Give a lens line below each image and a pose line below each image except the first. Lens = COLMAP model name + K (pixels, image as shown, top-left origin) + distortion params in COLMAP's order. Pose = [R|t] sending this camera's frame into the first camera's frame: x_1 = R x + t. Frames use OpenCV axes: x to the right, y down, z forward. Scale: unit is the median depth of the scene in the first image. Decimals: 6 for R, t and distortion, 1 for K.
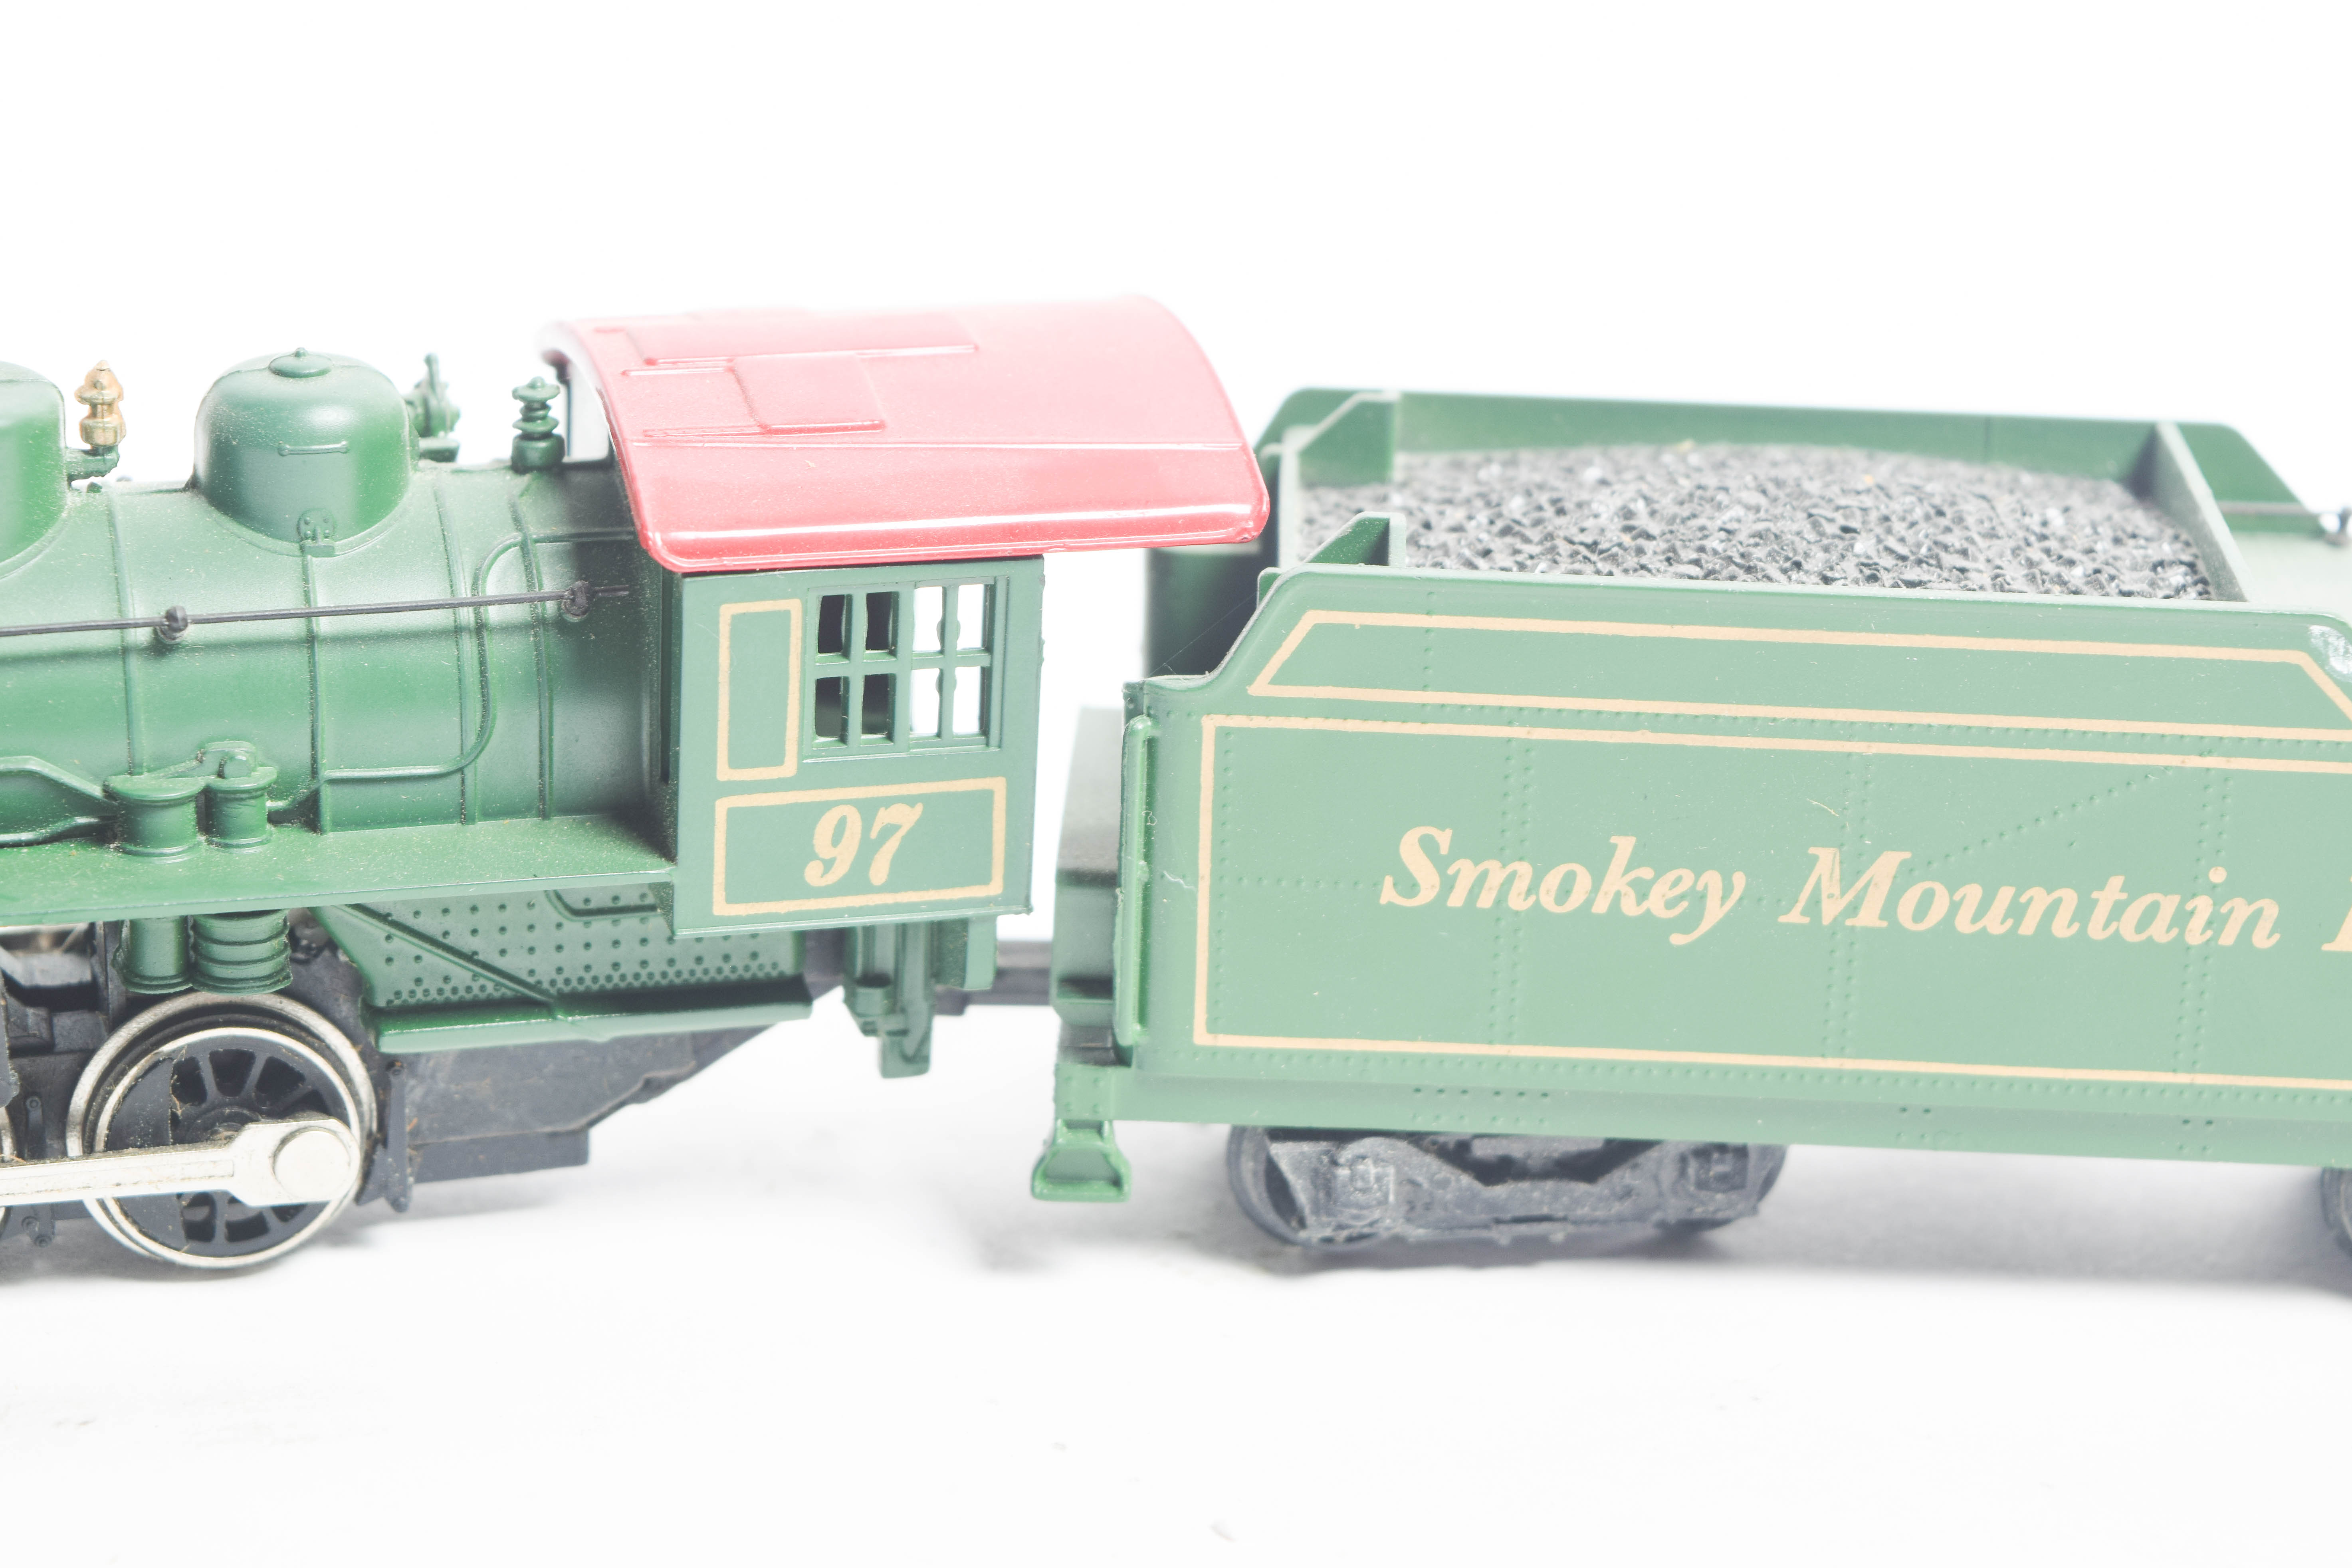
lens RADIAL K [[5476.7, 0, 1176.0], [0, 5476.7, 784.0], [0, 0, 1]] dist [-0.044522, -0.072737]
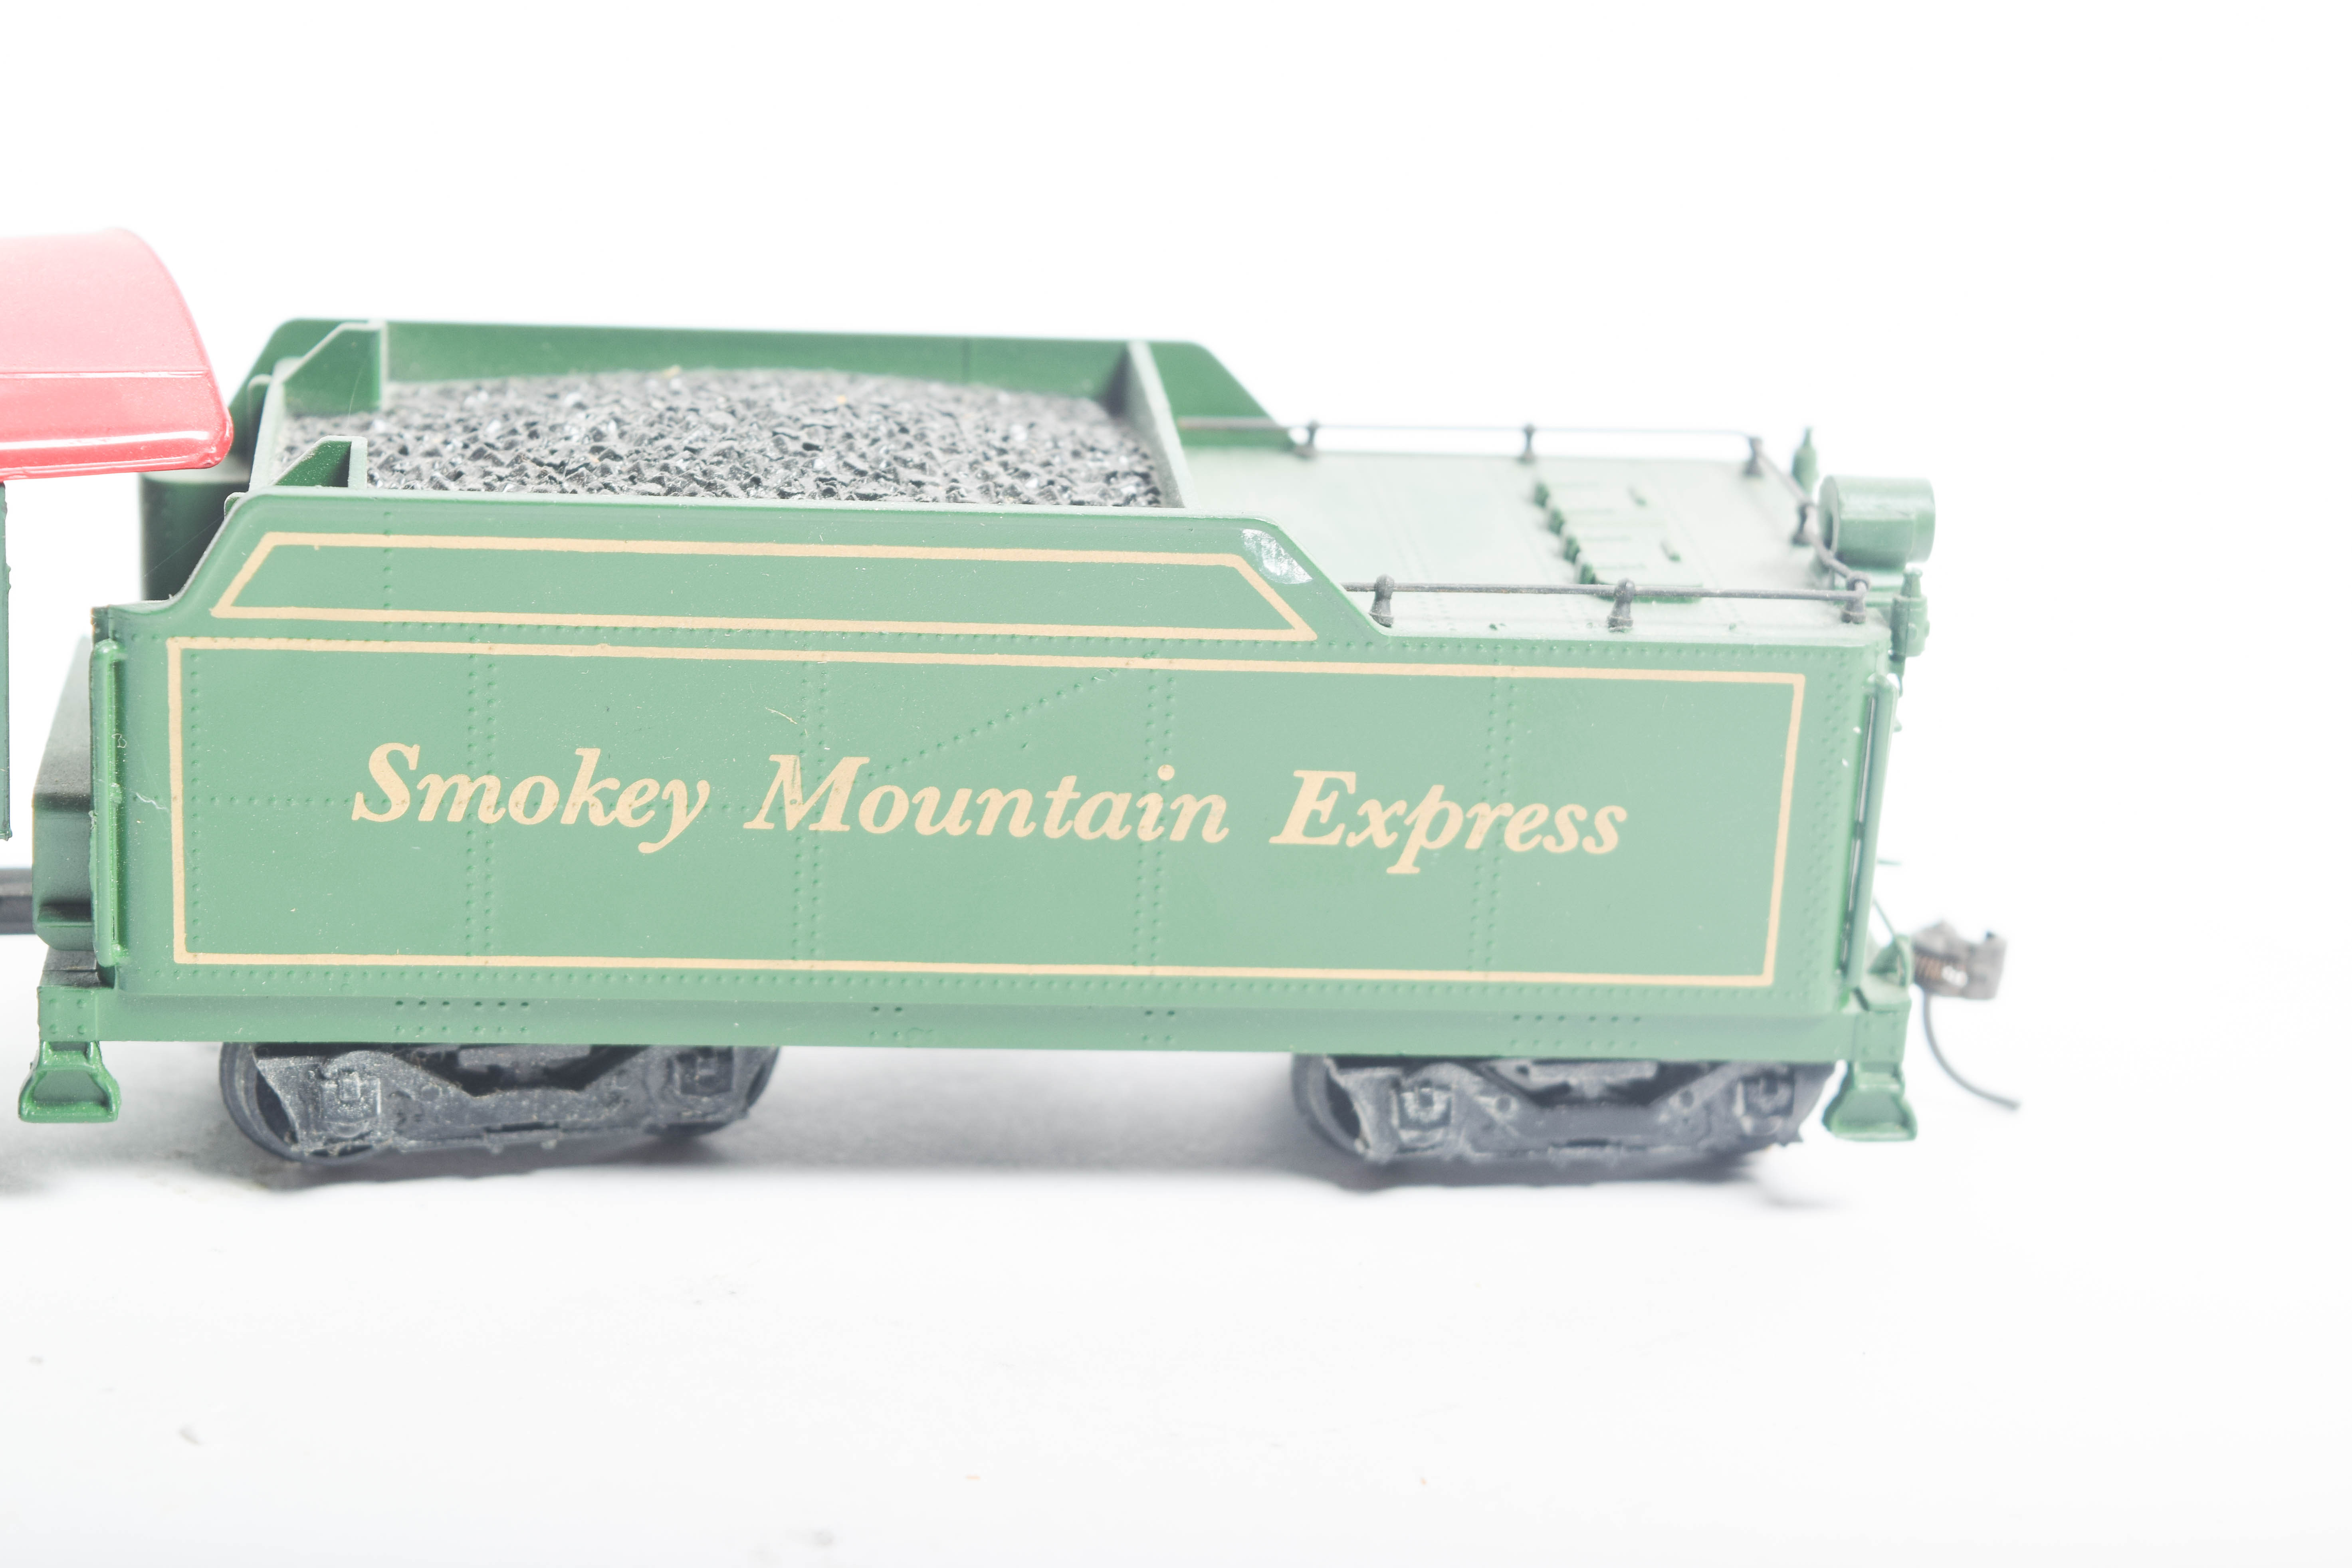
lens RADIAL K [[5476.7, 0, 1176.0], [0, 5476.7, 784.0], [0, 0, 1]] dist [-0.044522, -0.072737]
pose [[0.991803, -0.023053, 0.125681, 0.060924], [0.022557, 0.999731, 0.005372, 0.013047], [-0.125771, -0.002493, 0.992056, -0.029945]]
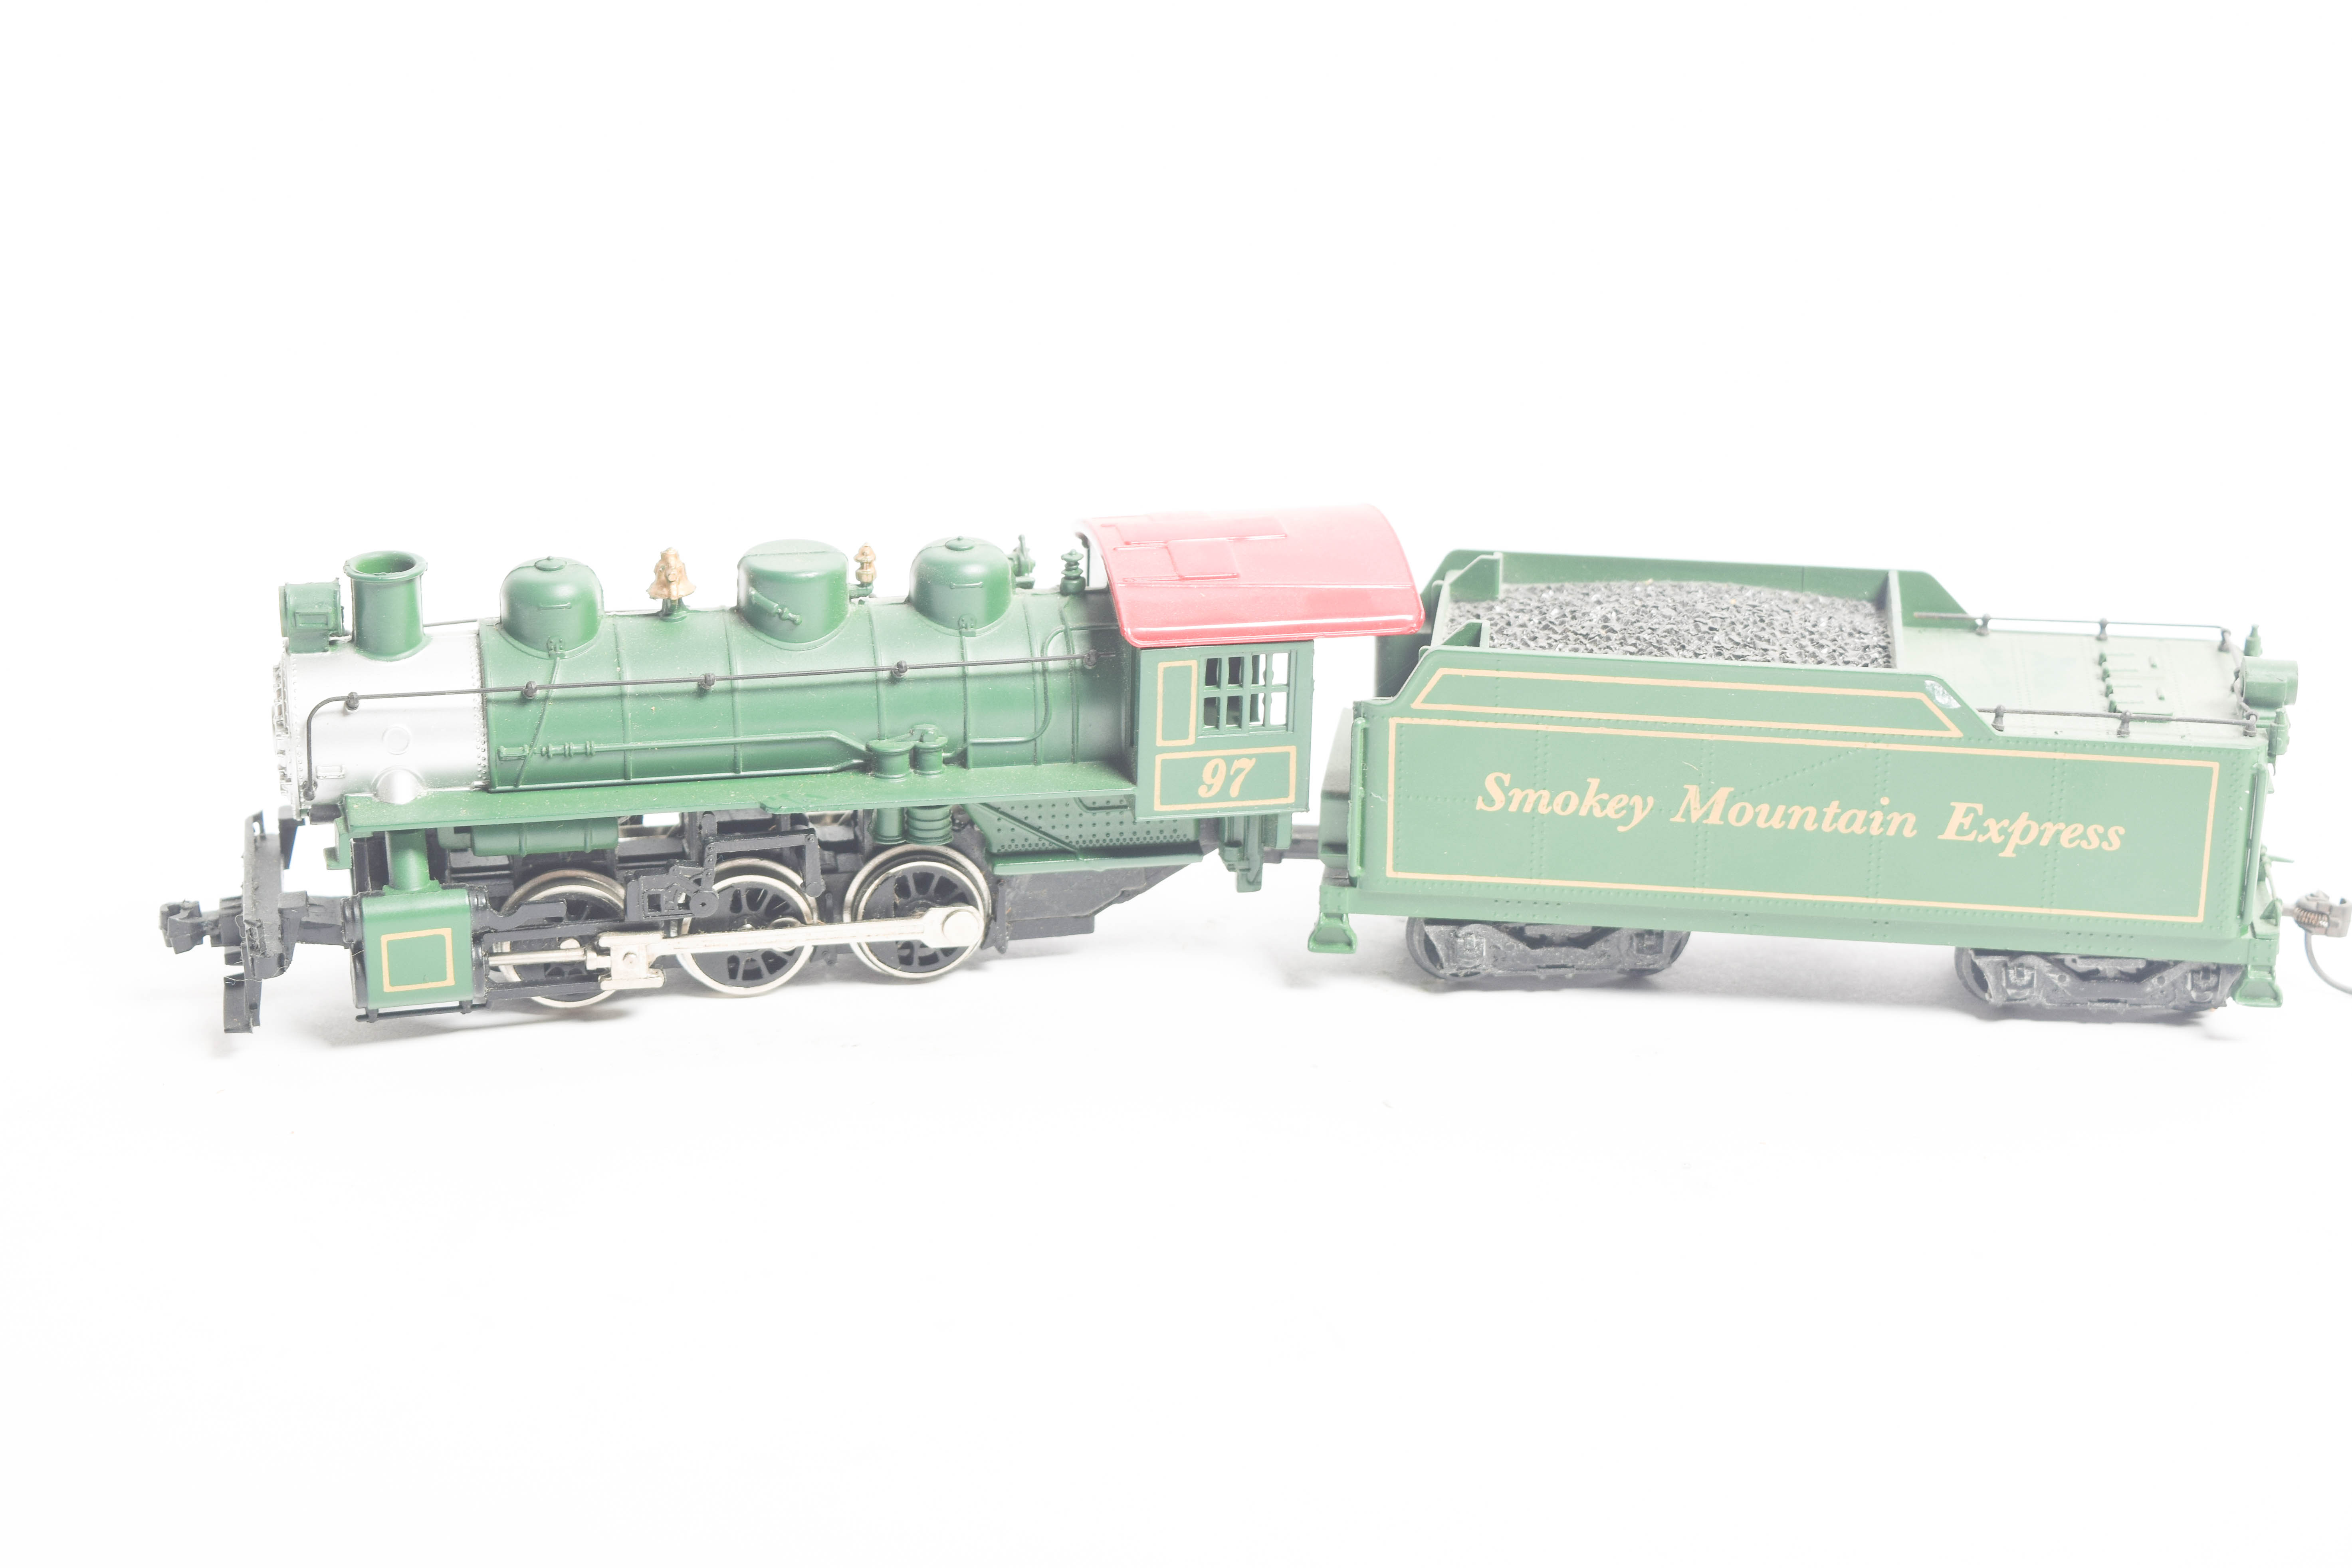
lens RADIAL K [[4551.0, 0, 1176.0], [0, 4551.0, 784.0], [0, 0, 1]] dist [-0.053162, -0.015261]
pose [[0.995647, 0.013060, -0.092282, 0.081997], [-0.011792, 0.999829, 0.014270, -0.010721], [0.092453, -0.013120, 0.995631, -0.710413]]
